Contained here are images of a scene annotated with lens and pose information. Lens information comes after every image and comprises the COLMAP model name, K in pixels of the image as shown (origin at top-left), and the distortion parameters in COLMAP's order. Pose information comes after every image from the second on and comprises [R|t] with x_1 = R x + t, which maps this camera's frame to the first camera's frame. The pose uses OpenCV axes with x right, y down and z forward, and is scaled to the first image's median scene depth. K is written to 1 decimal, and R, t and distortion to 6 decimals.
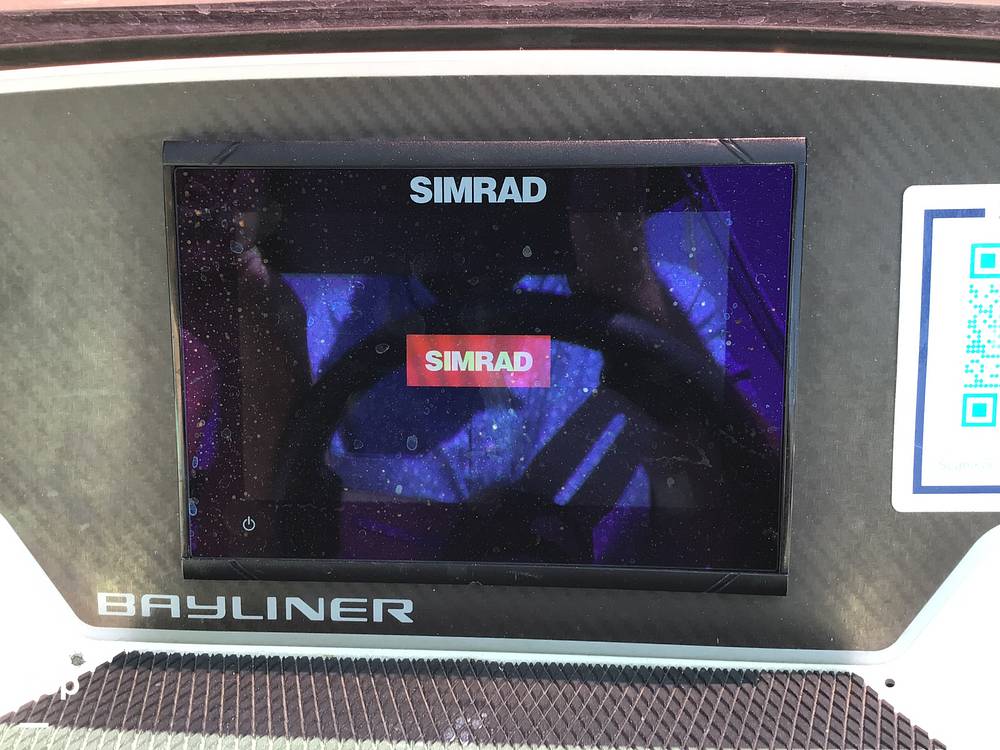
lens RADIAL K [[897.4, 0, 500.0], [0, 897.4, 375.0], [0, 0, 1]] dist [0.120272, -0.224341]
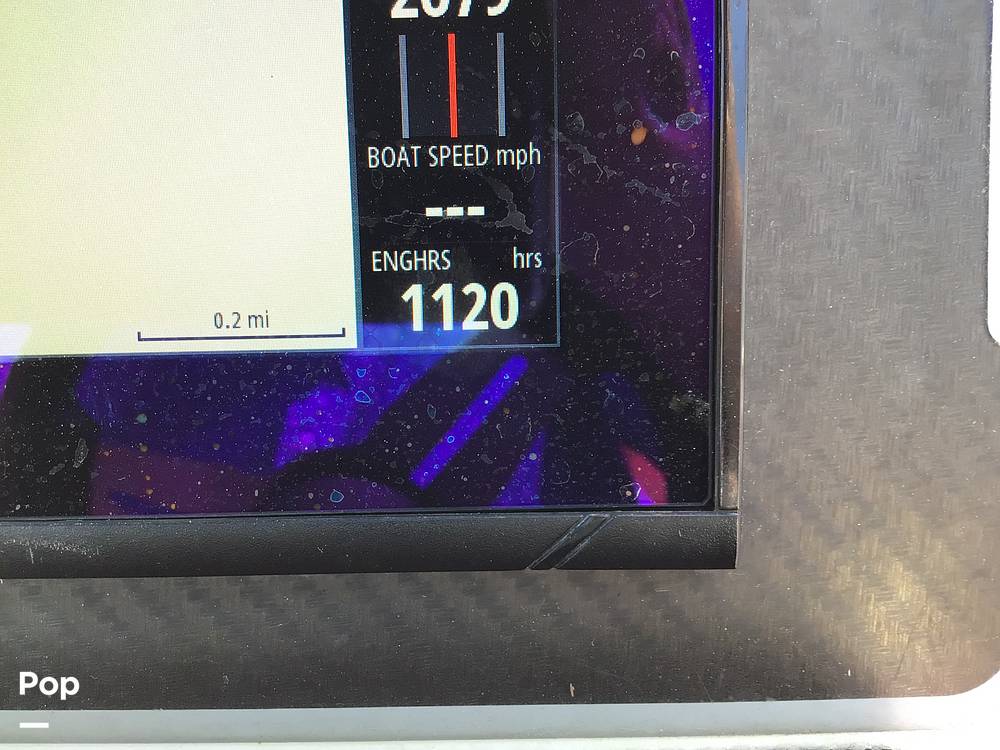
lens RADIAL K [[897.4, 0, 500.0], [0, 897.4, 375.0], [0, 0, 1]] dist [0.120272, -0.224341]
pose [[0.997424, -0.030673, 0.064842, 0.188194], [0.031212, 0.999486, -0.007316, 0.156993], [-0.064584, 0.009321, 0.997869, 0.609000]]
